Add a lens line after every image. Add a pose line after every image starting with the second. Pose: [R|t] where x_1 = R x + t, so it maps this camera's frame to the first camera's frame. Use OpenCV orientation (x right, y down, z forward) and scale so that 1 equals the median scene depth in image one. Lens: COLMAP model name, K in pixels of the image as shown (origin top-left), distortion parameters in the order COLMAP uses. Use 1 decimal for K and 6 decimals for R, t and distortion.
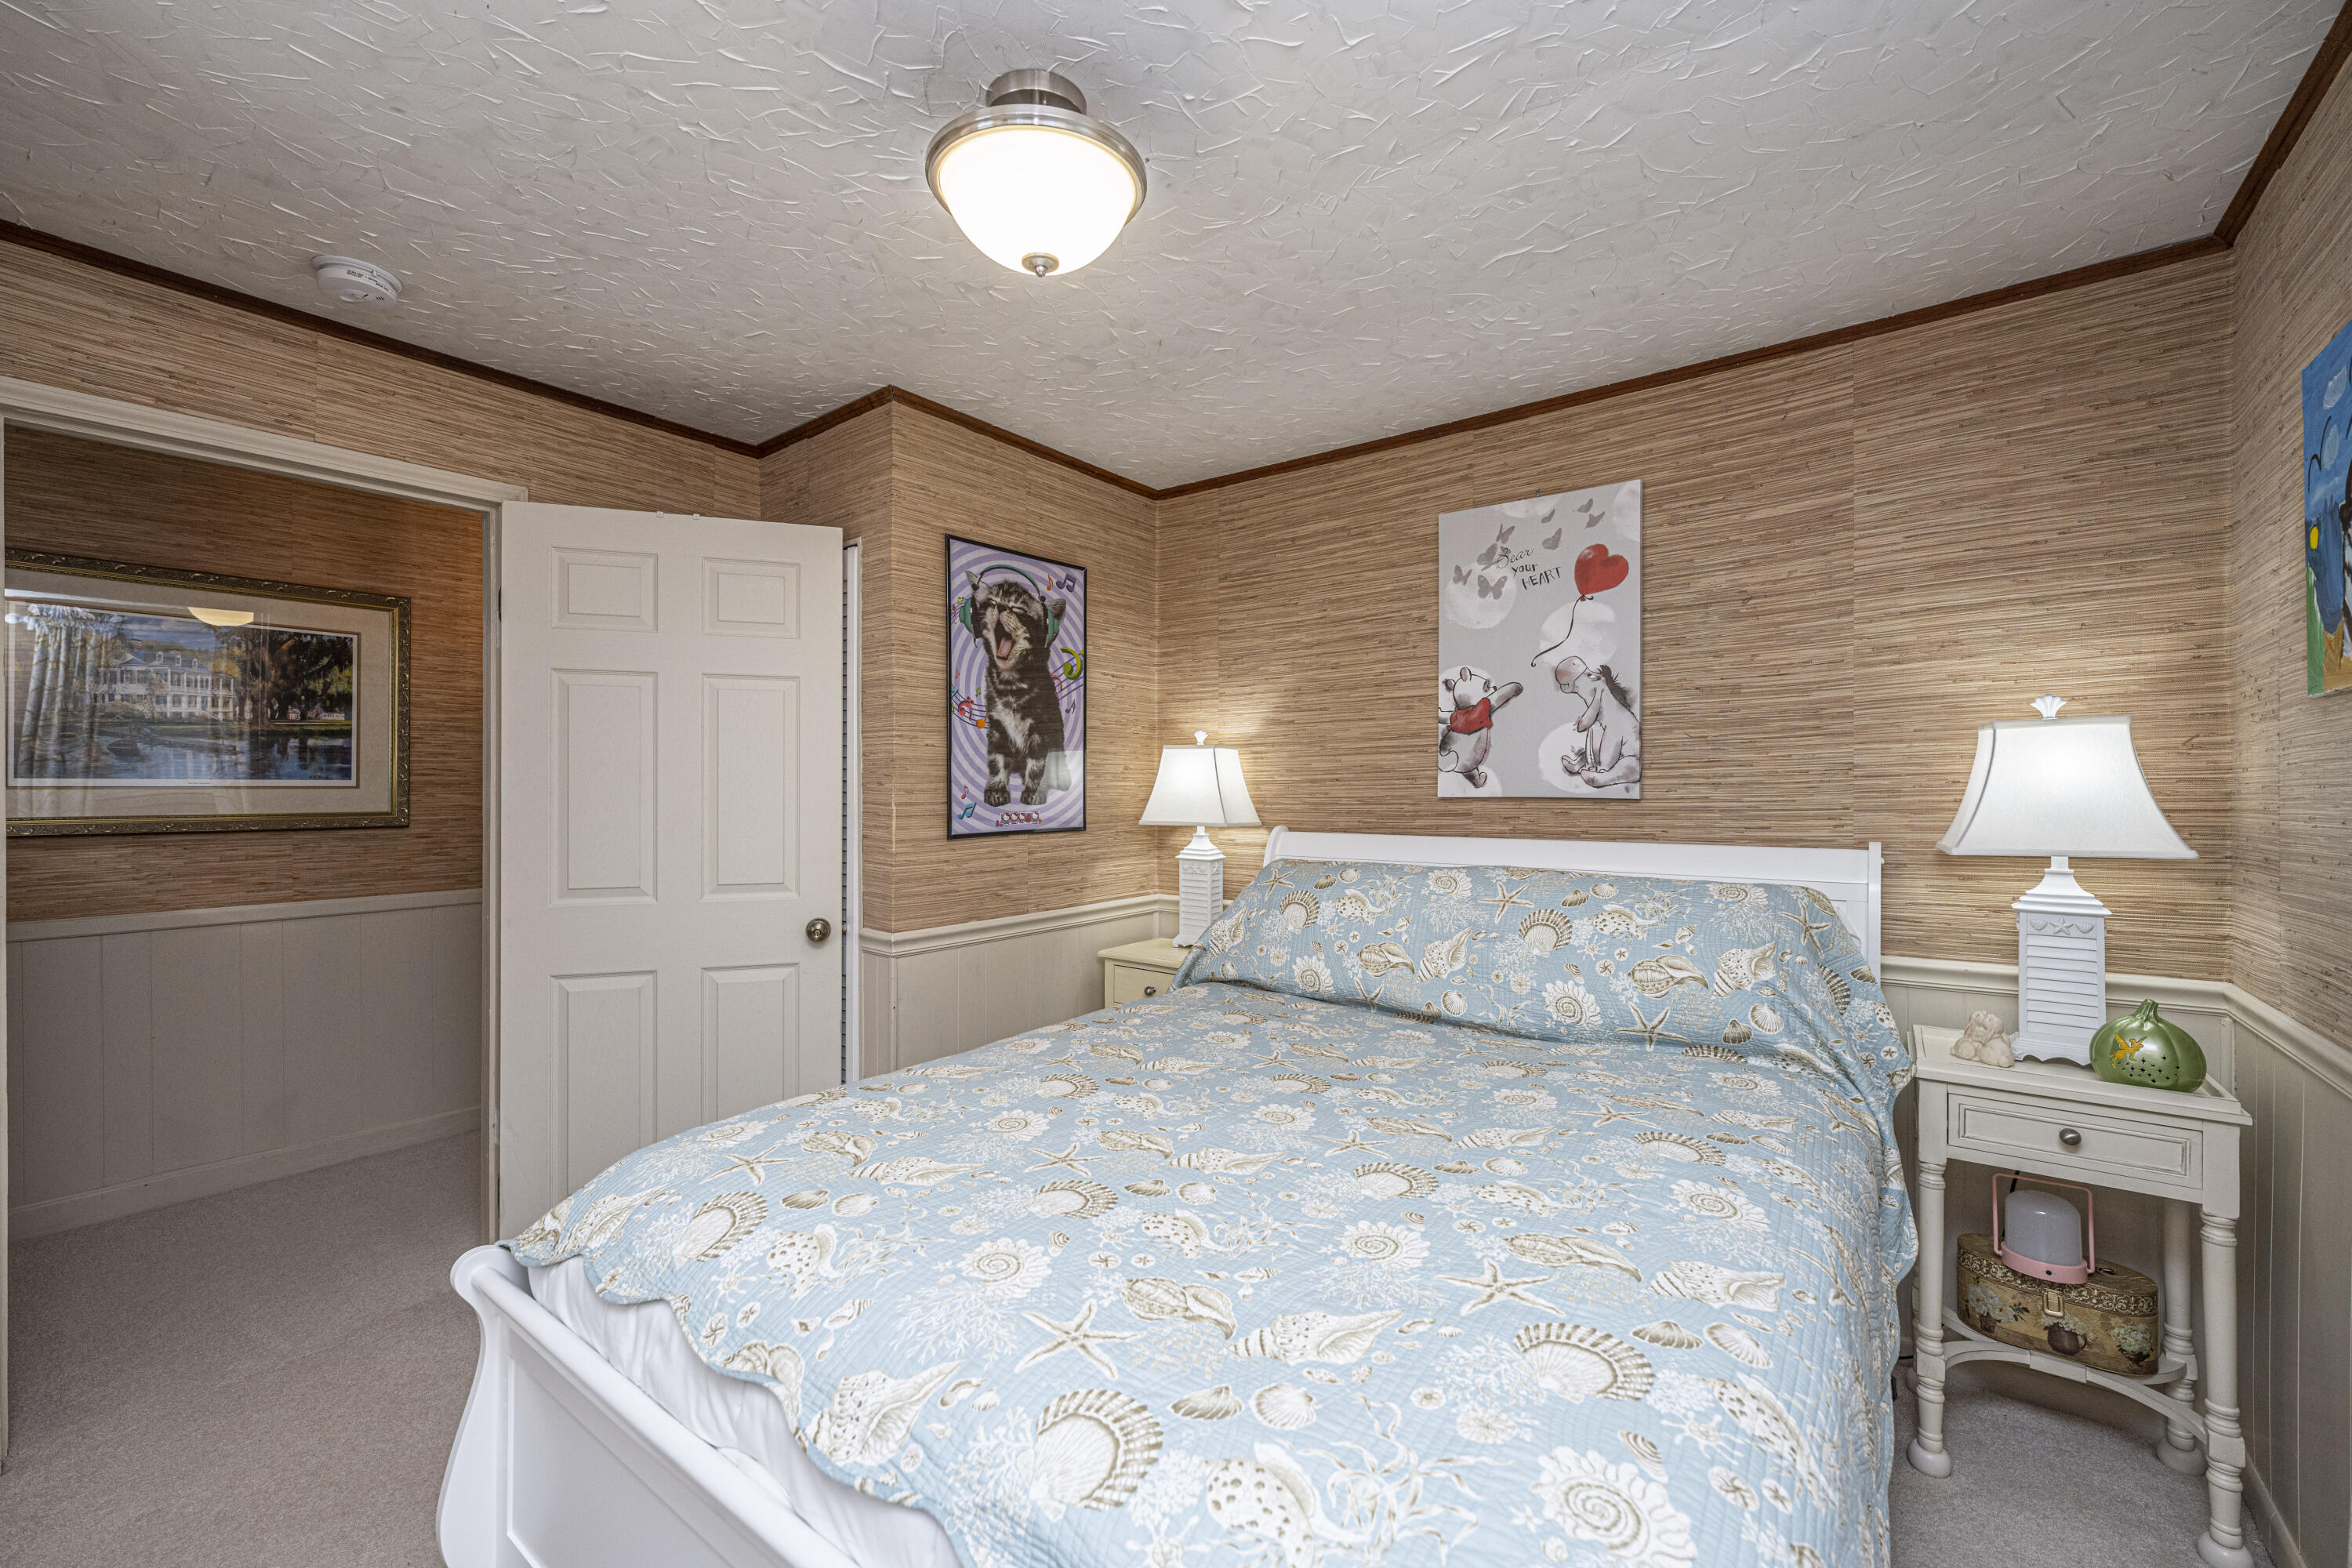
lens RADIAL K [[954.0, 0, 1168.9], [0, 954.0, 782.2], [0, 0, 1]] dist [-0.006727, 0.000071]
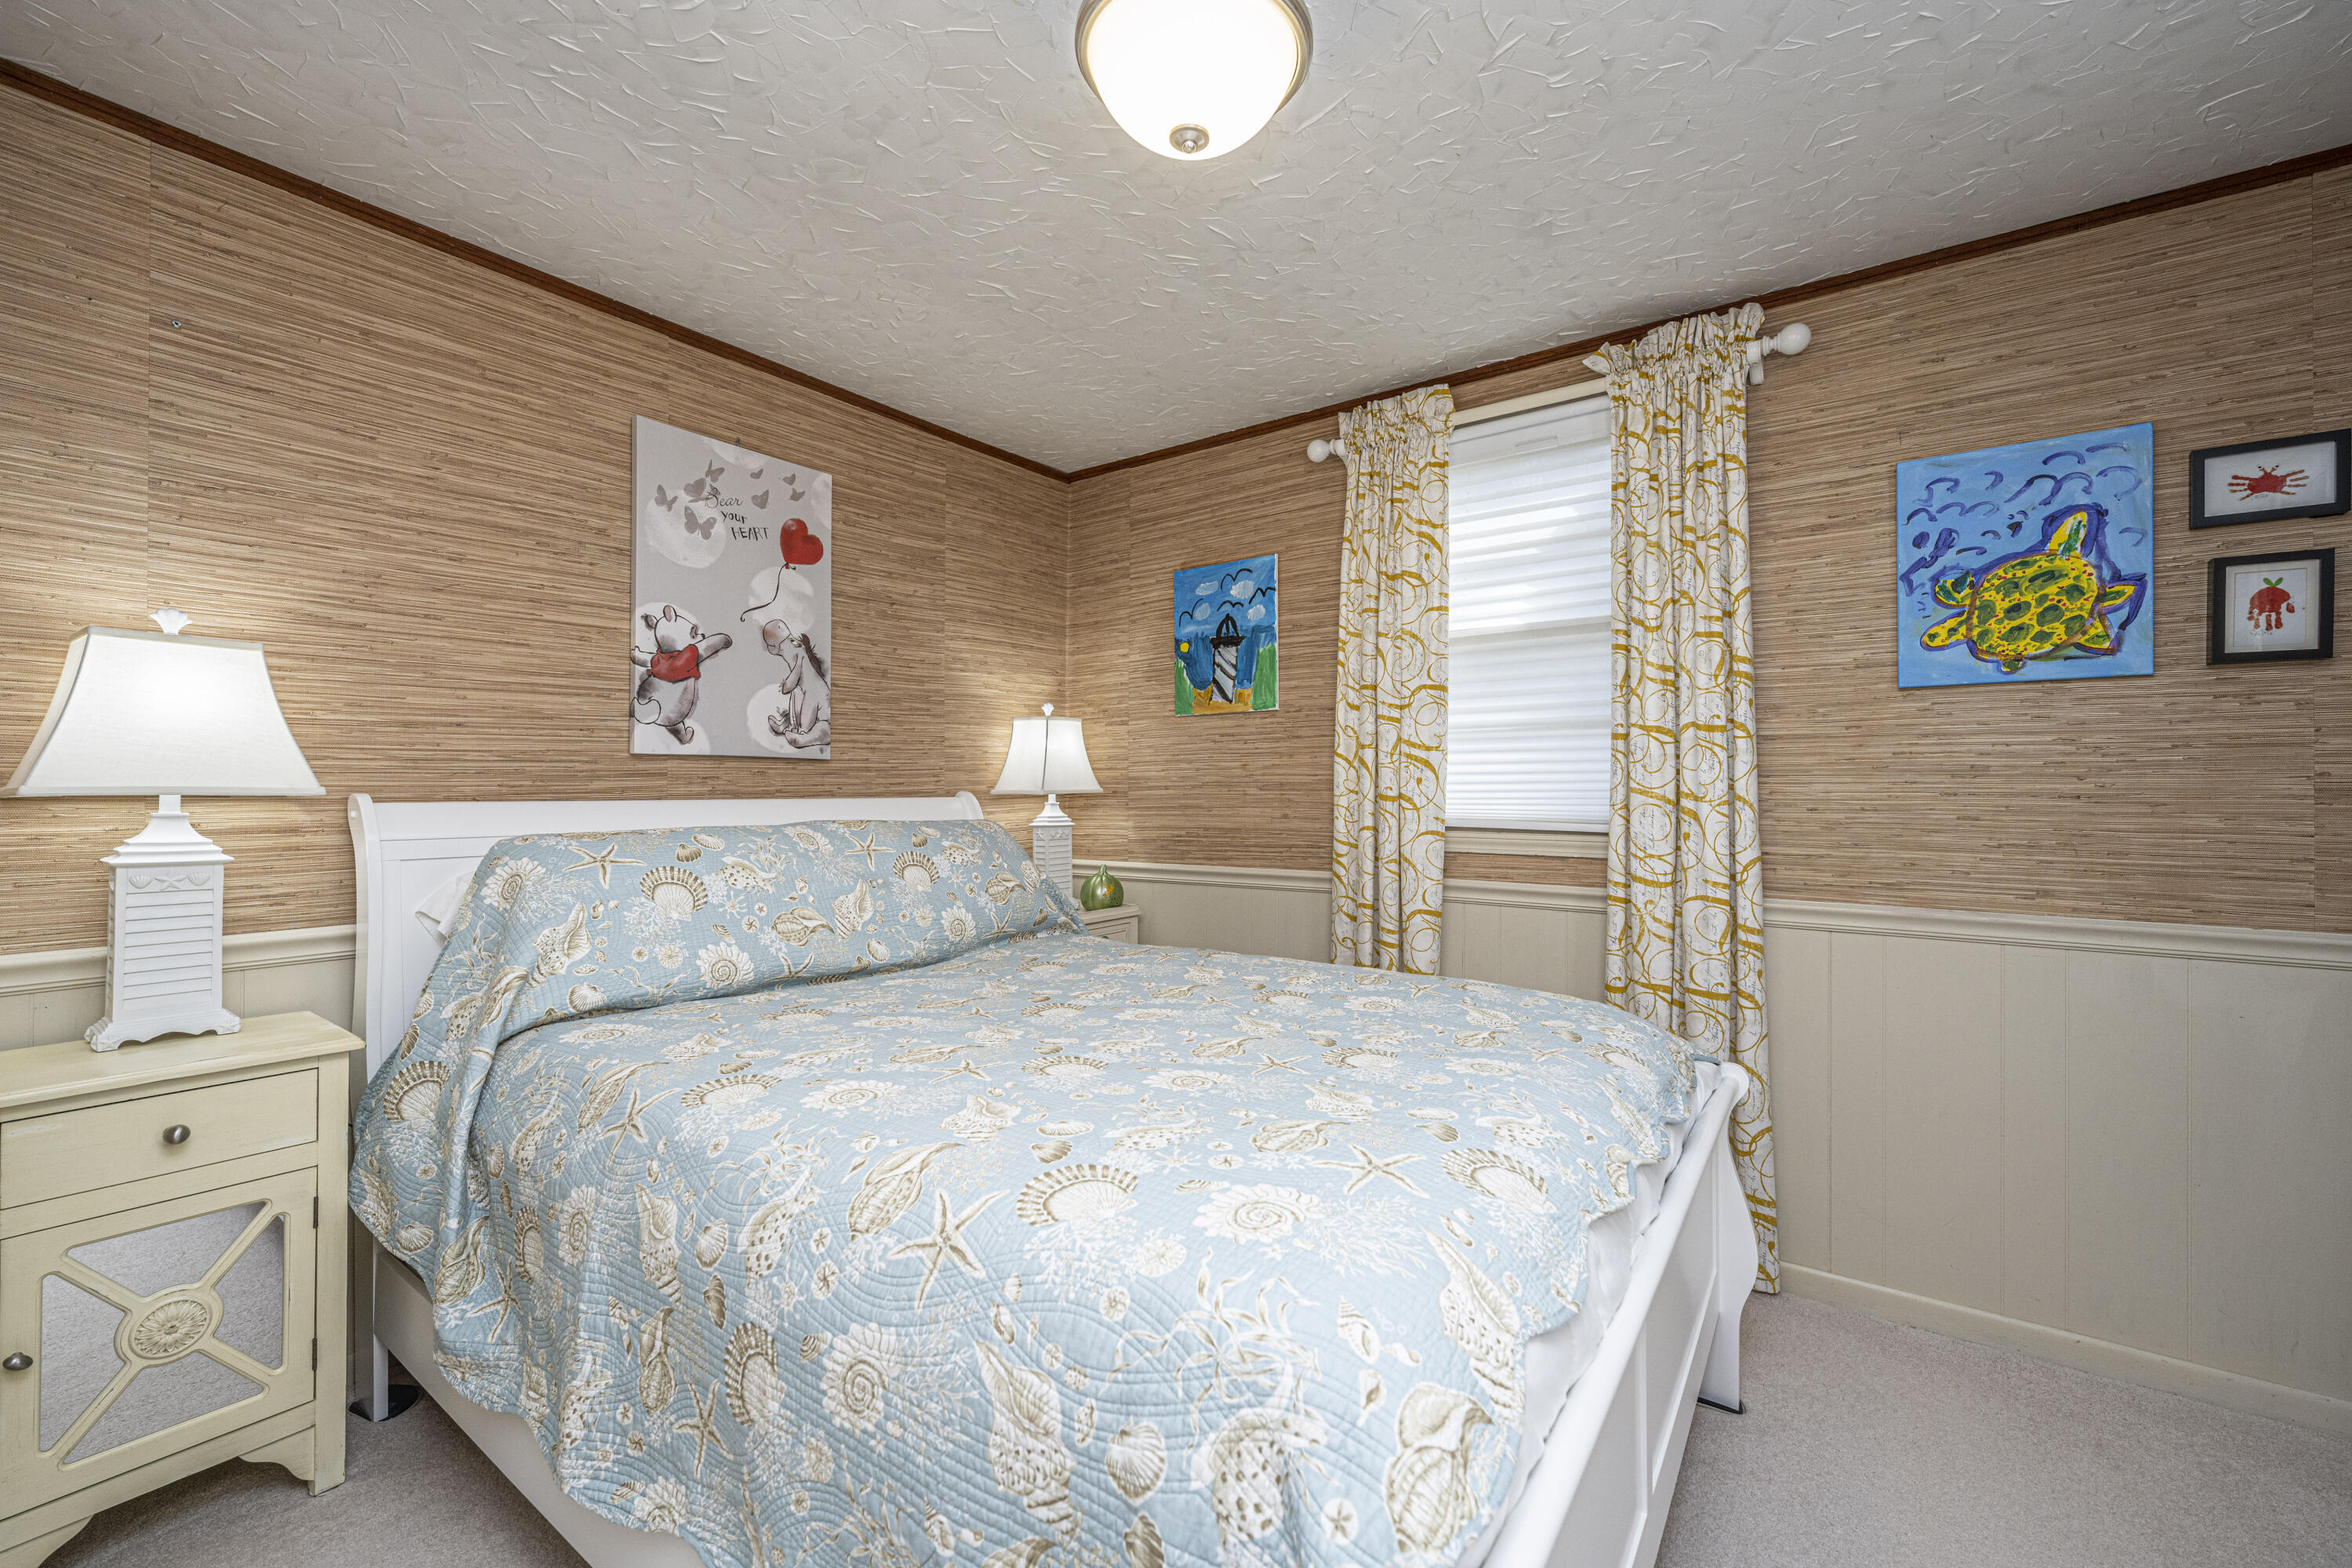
lens RADIAL K [[954.0, 0, 1169.6], [0, 954.0, 785.6], [0, 0, 1]] dist [-0.006727, 0.000071]
pose [[-0.029489, 0.004081, 0.999557, -0.603469], [-0.004861, 0.999979, -0.004226, 0.048331], [-0.999553, -0.004984, -0.029468, 0.596959]]
